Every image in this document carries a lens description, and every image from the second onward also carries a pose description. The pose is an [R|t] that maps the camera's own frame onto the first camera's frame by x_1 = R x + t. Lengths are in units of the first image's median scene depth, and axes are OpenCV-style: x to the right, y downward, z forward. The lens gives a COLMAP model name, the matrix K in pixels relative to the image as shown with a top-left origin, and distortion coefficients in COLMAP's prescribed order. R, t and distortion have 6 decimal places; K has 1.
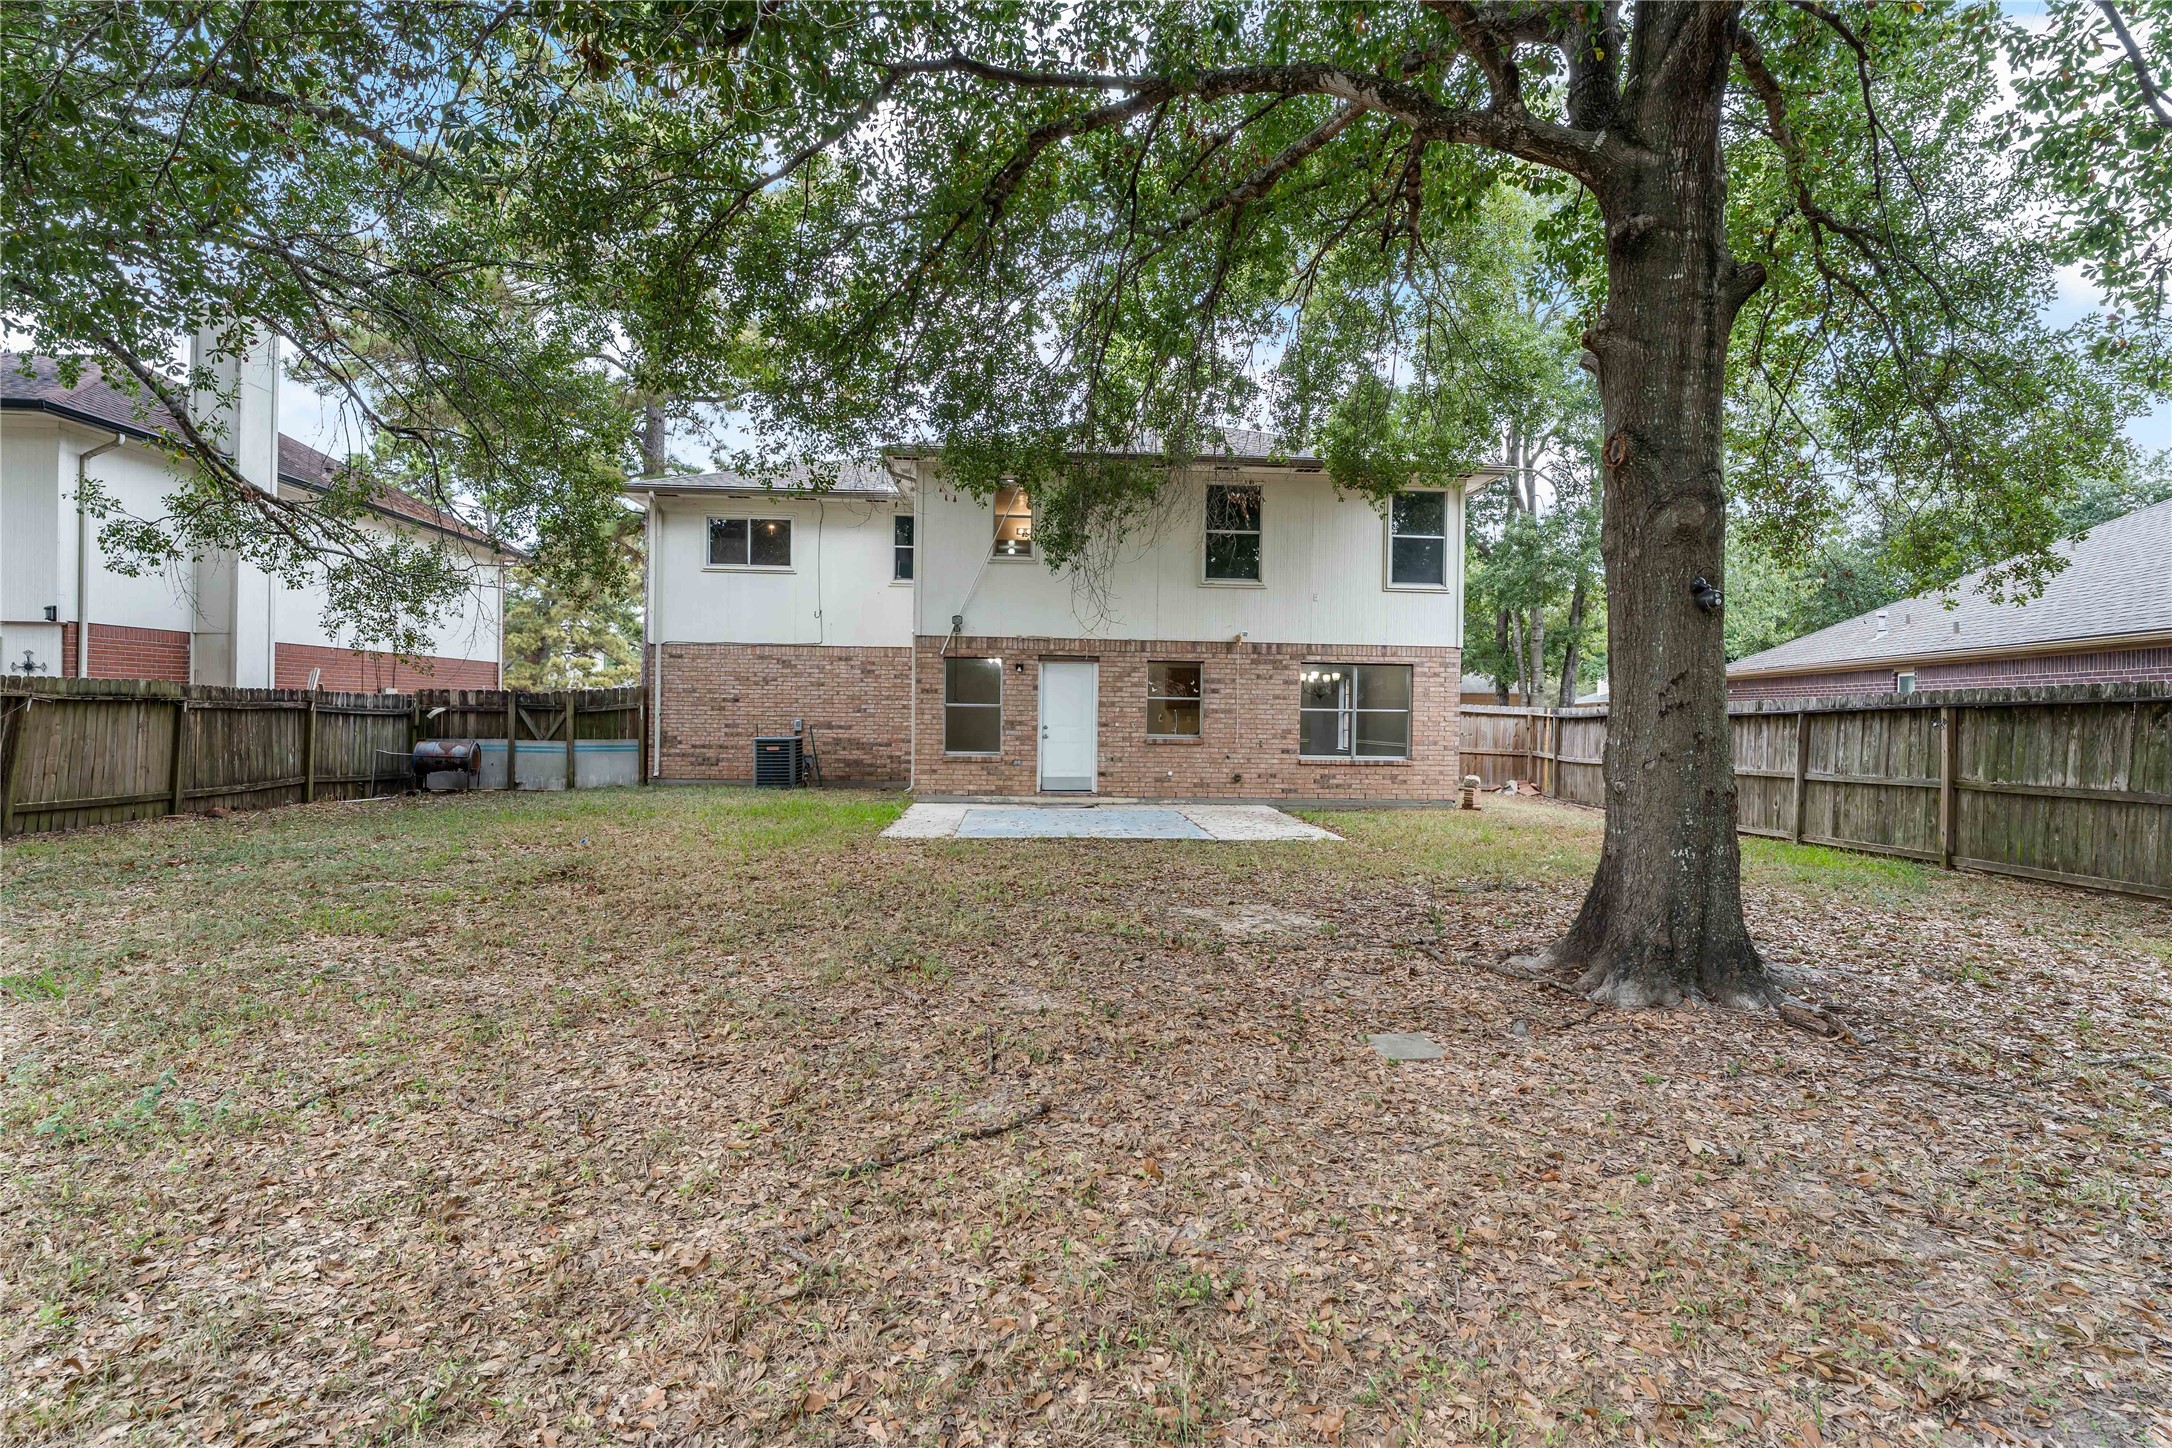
lens RADIAL K [[988.3, 0, 1090.6], [0, 988.3, 721.1], [0, 0, 1]] dist [0.002284, -0.000036]
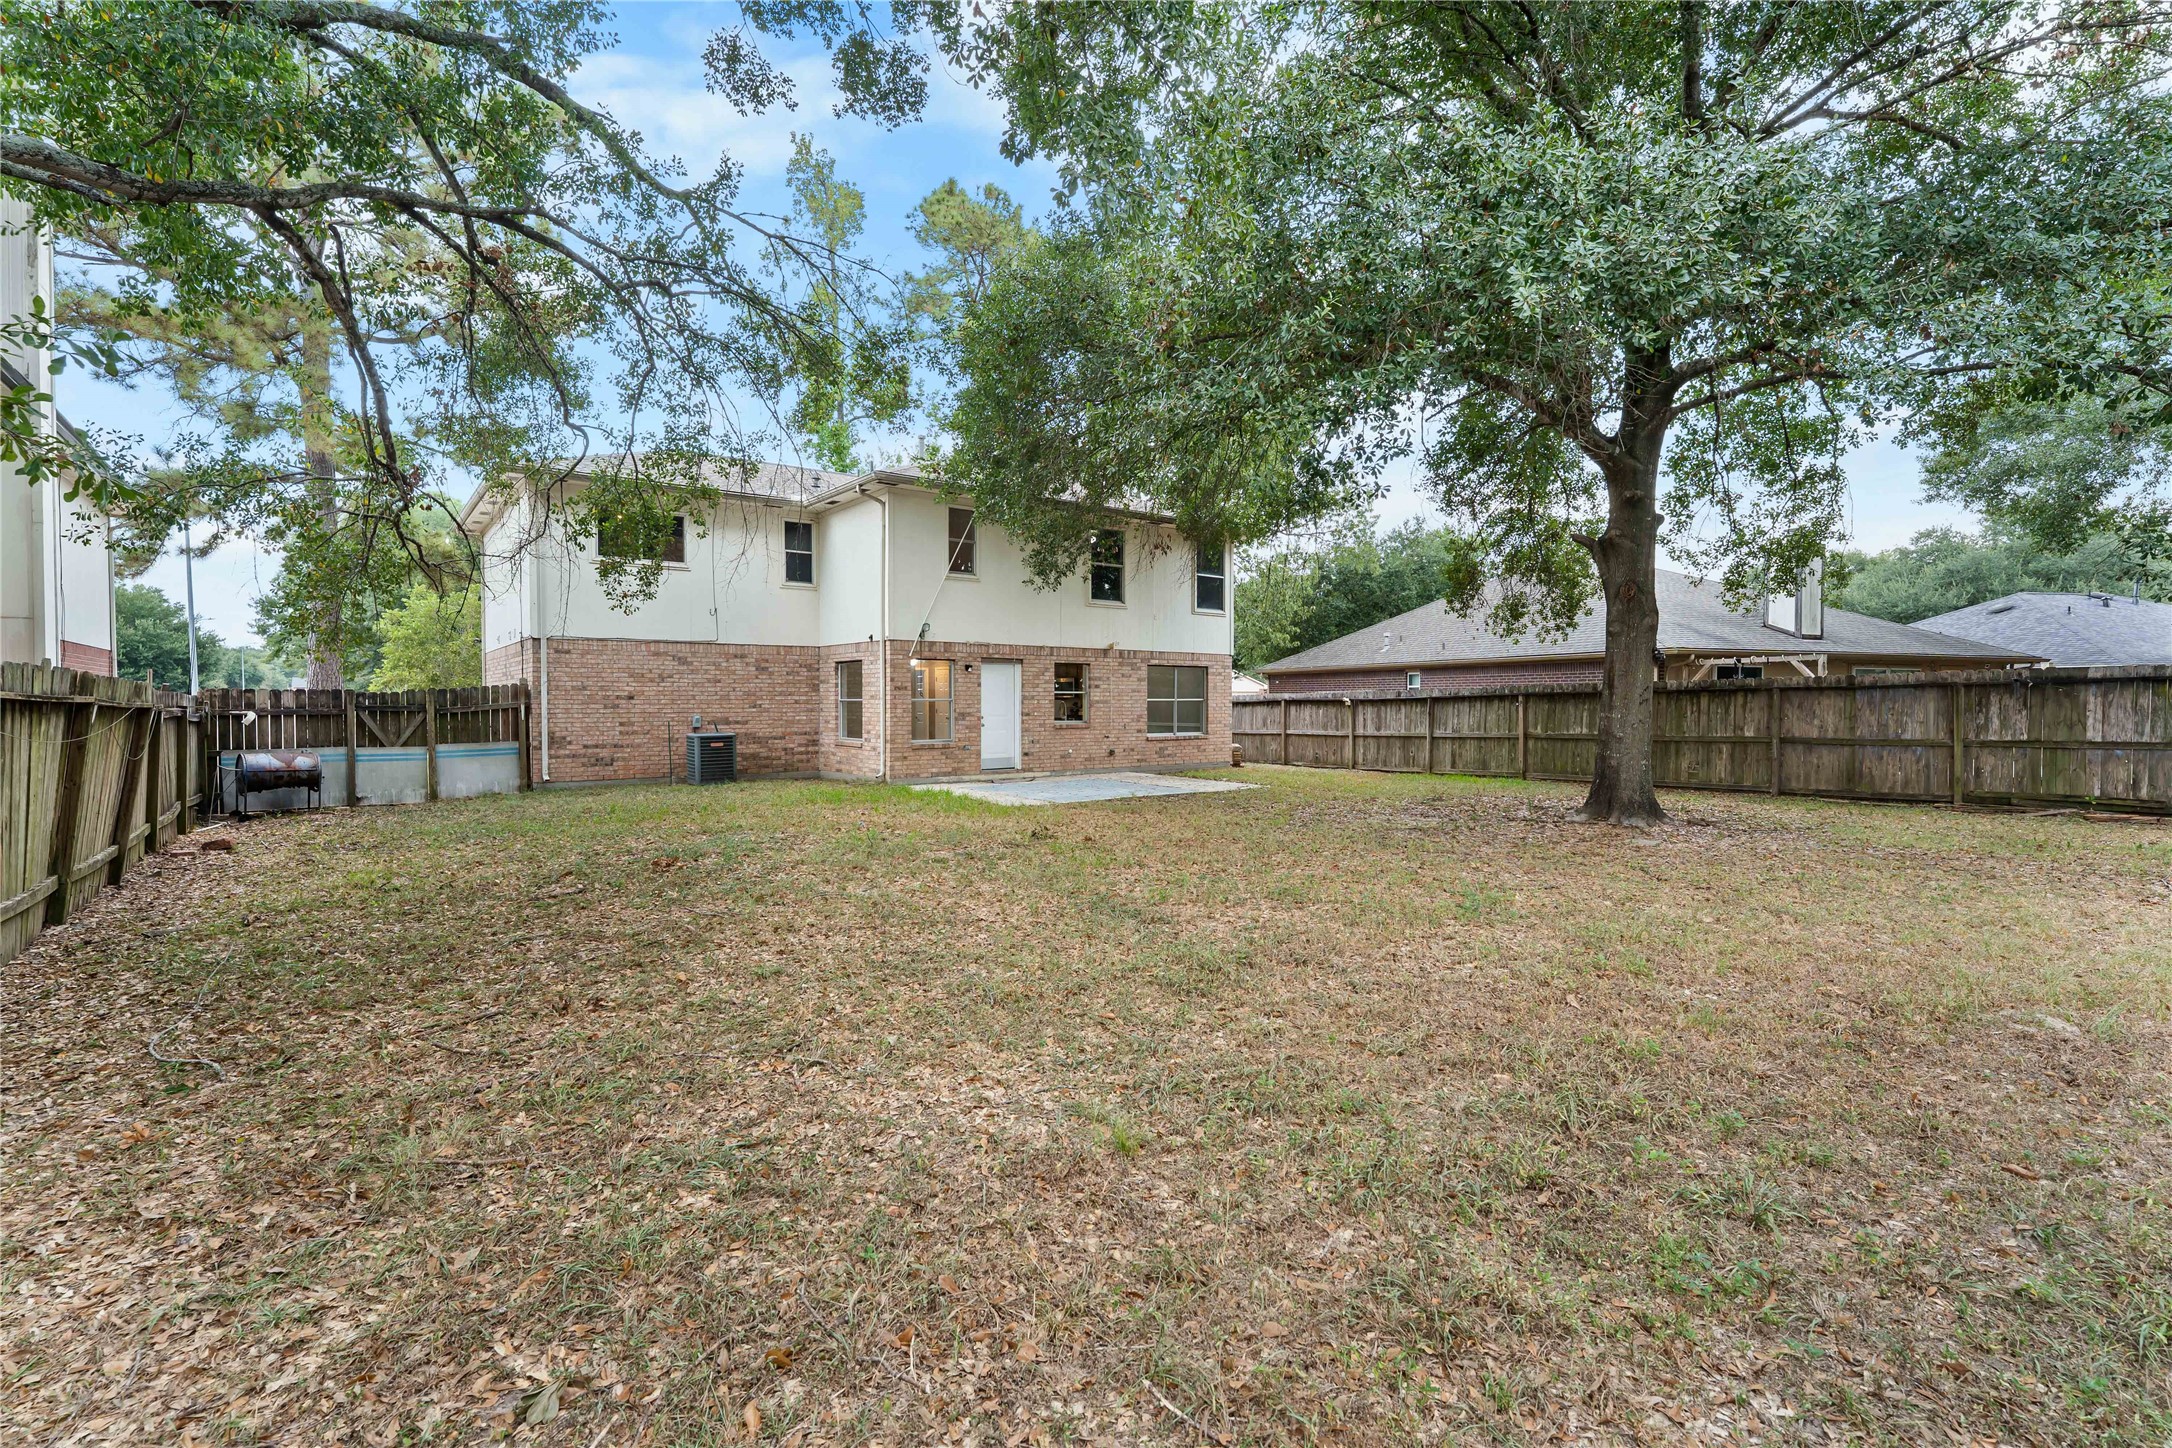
lens RADIAL K [[988.3, 0, 1109.8], [0, 988.3, 716.4], [0, 0, 1]] dist [0.002284, -0.000036]
pose [[0.820423, -0.023178, 0.571287, -0.601690], [0.017217, 0.999726, 0.015835, -0.011313], [-0.571498, -0.003156, 0.820597, -0.076890]]
